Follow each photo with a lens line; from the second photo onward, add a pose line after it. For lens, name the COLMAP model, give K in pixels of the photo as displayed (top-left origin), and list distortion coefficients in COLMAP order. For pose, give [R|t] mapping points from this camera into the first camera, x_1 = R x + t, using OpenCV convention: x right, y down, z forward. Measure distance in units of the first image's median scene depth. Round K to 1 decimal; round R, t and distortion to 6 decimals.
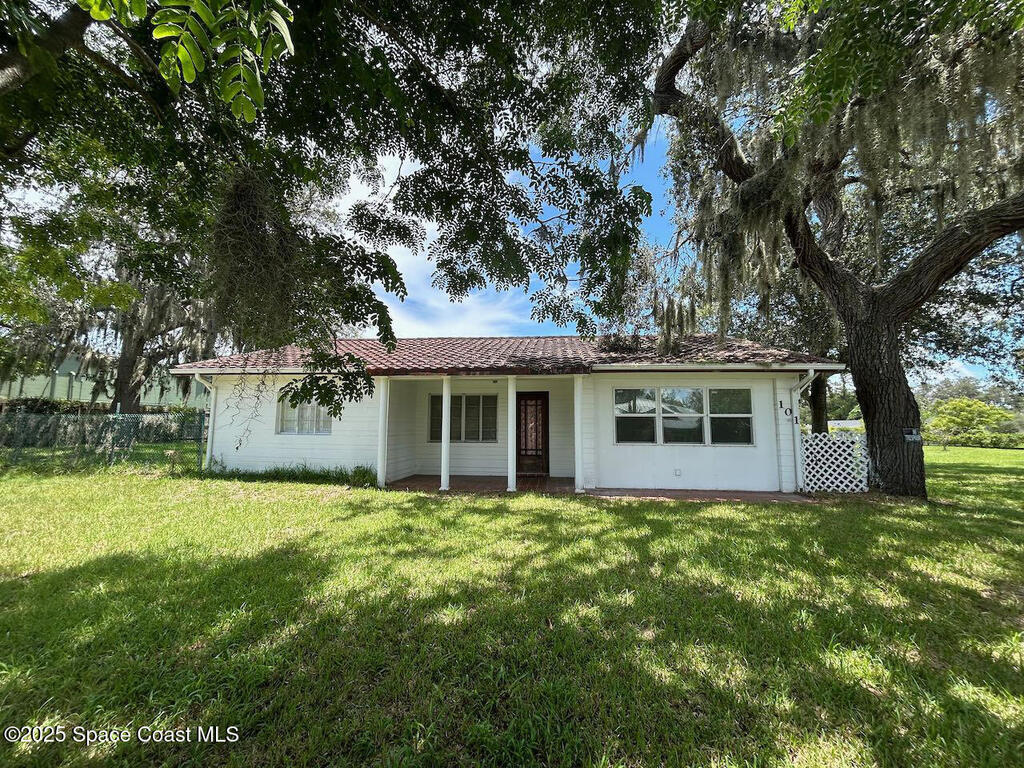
lens RADIAL K [[419.1, 0, 510.0], [0, 419.1, 381.6], [0, 0, 1]] dist [-0.000461, 0.000325]
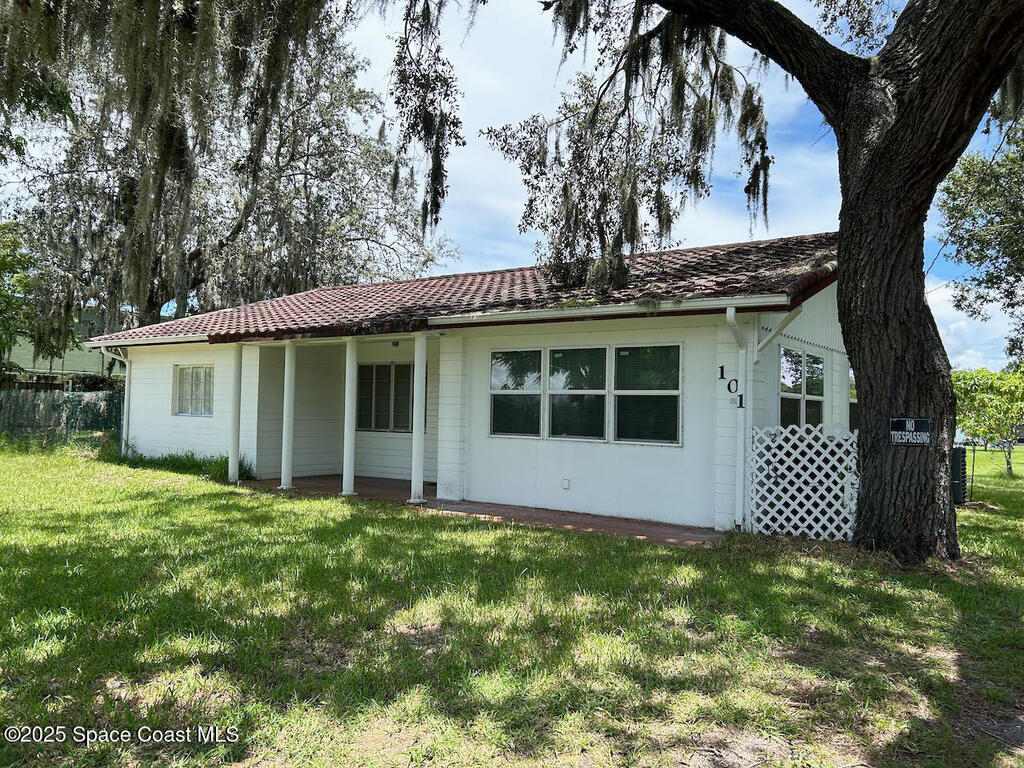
lens RADIAL K [[786.3, 0, 512.0], [0, 786.3, 384.0], [0, 0, 1]] dist [0.002303, 0.000055]
pose [[0.865031, -0.007154, -0.501668, 0.918449], [0.042338, 0.997373, 0.058781, -0.002016], [0.499930, -0.072087, 0.863061, -0.021160]]
